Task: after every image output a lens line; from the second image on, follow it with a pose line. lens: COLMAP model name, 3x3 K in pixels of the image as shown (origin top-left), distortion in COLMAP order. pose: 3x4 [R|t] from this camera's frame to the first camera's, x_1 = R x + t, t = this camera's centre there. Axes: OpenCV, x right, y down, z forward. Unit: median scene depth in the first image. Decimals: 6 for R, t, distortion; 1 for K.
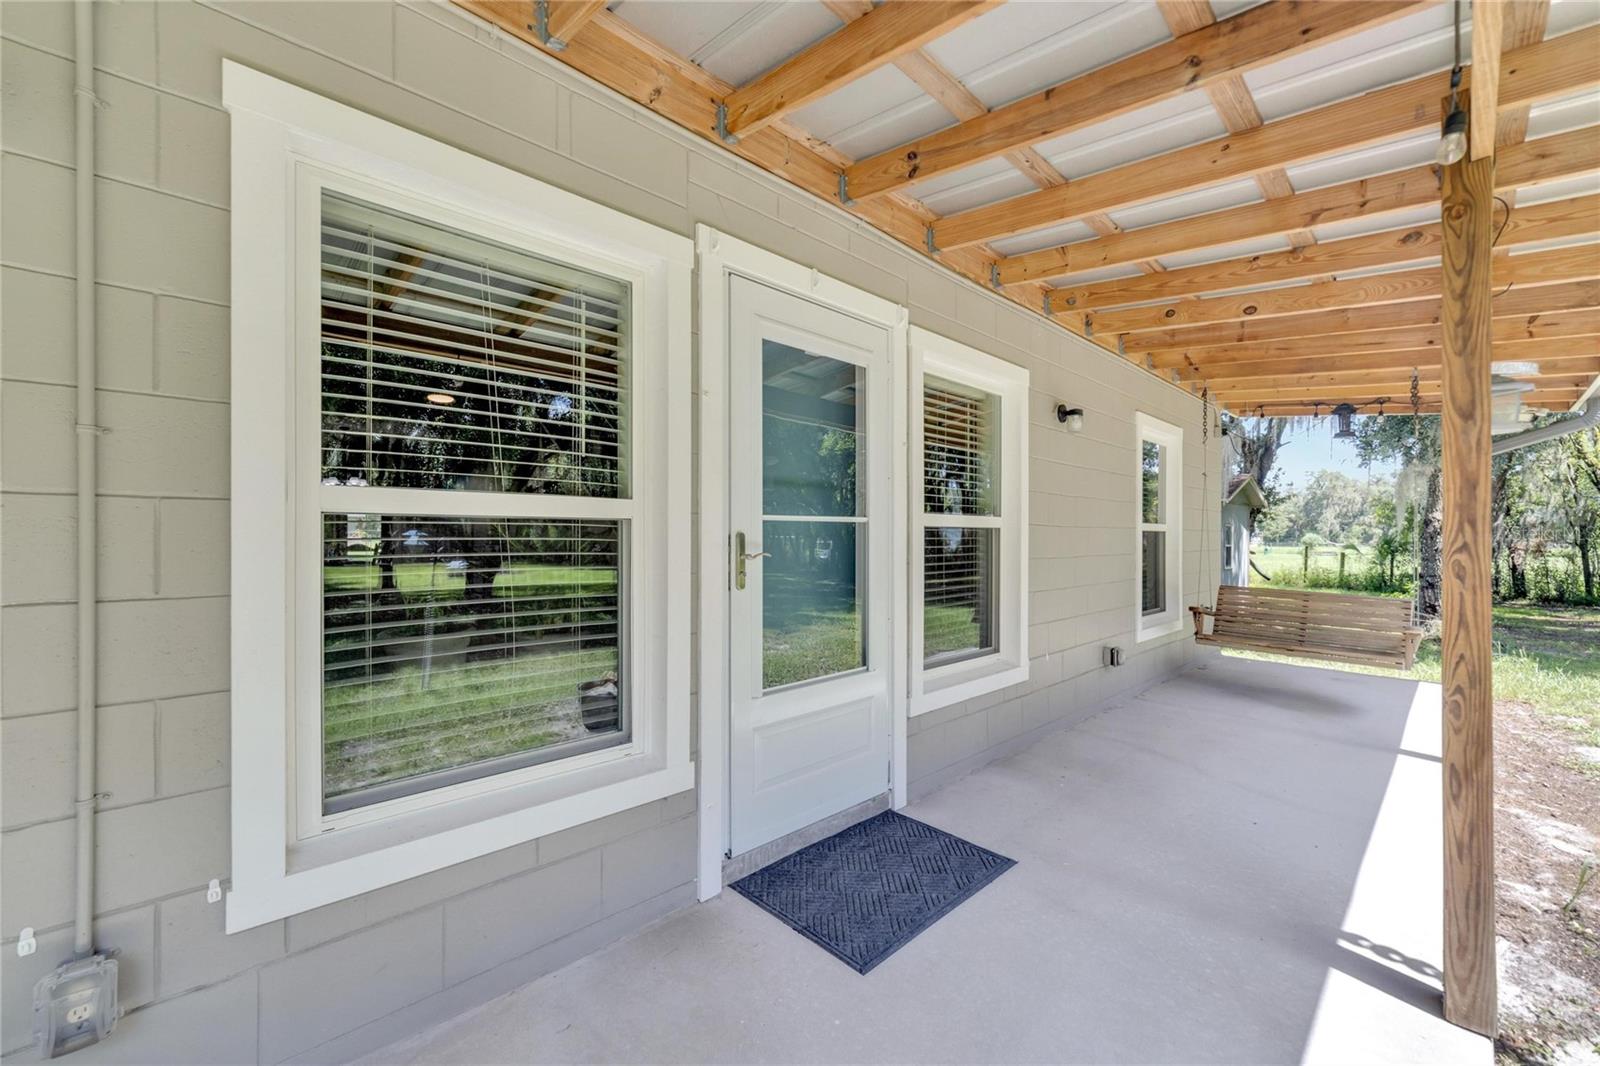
lens RADIAL K [[662.1, 0, 803.3], [0, 662.1, 540.5], [0, 0, 1]] dist [-0.002076, -0.000533]
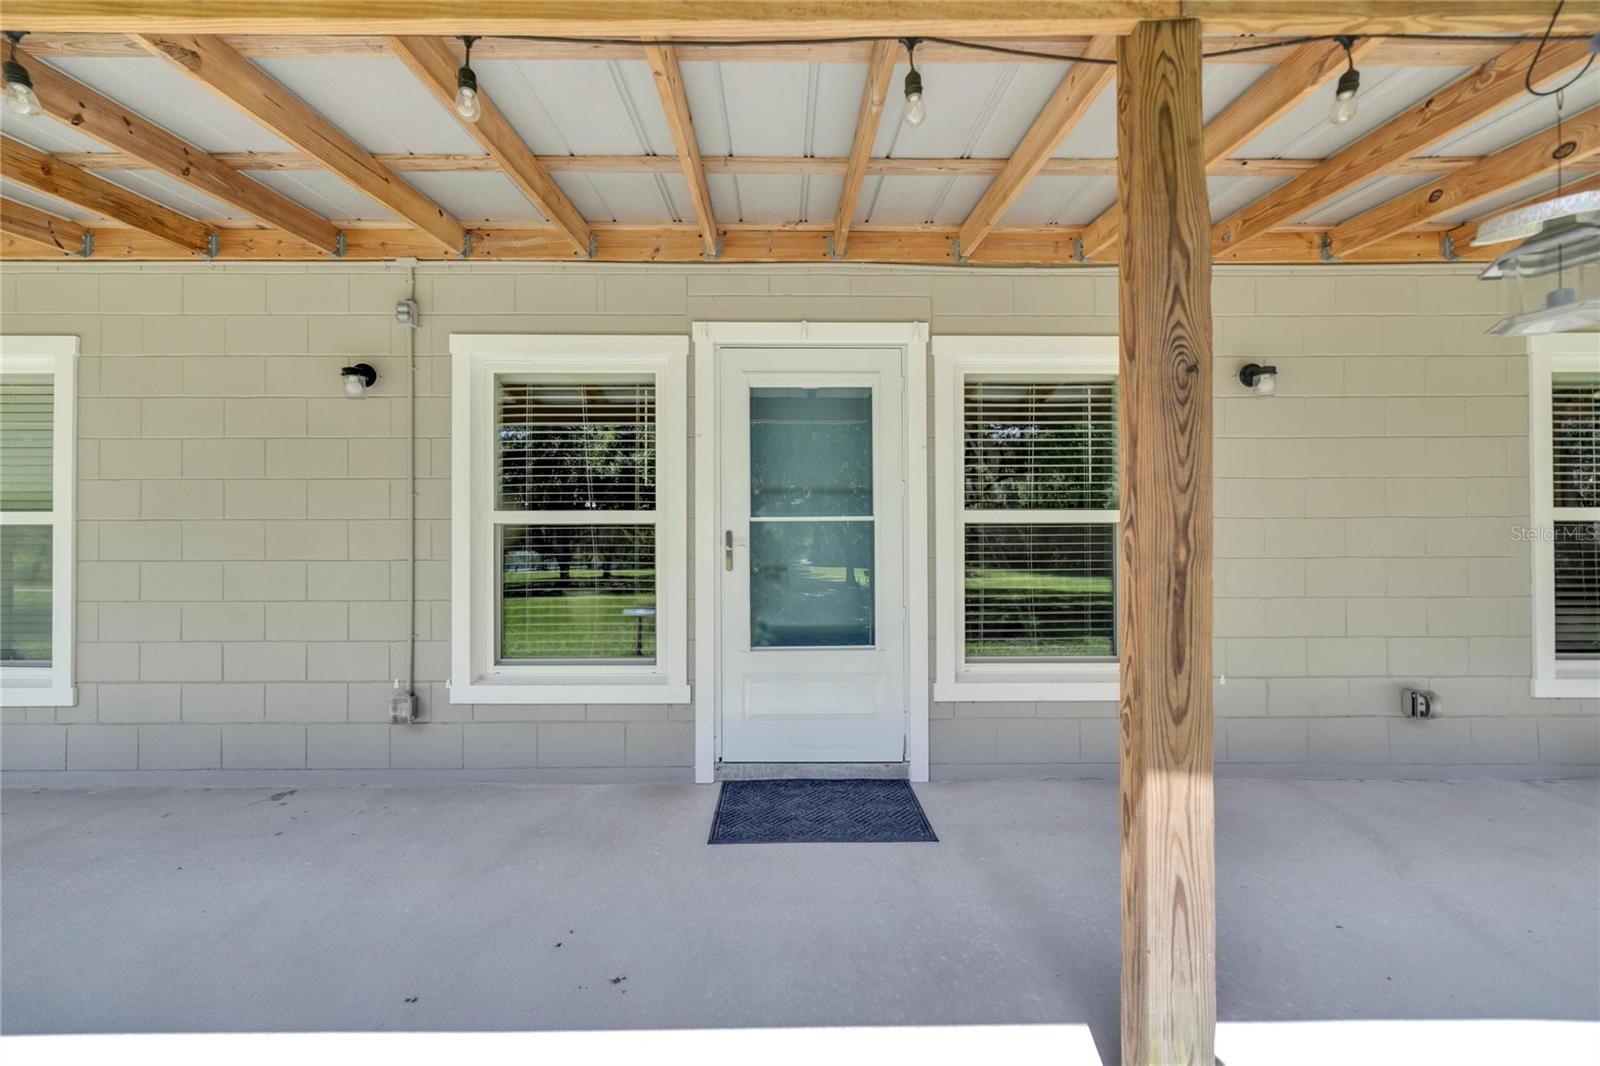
lens RADIAL K [[646.2, 0, 801.0], [0, 646.2, 551.2], [0, 0, 1]] dist [-0.000532, 0.002485]
pose [[0.714130, -0.004660, -0.699998, 0.969669], [0.000213, 0.999979, -0.006440, 0.040202], [0.700014, 0.004450, 0.714116, 0.132255]]
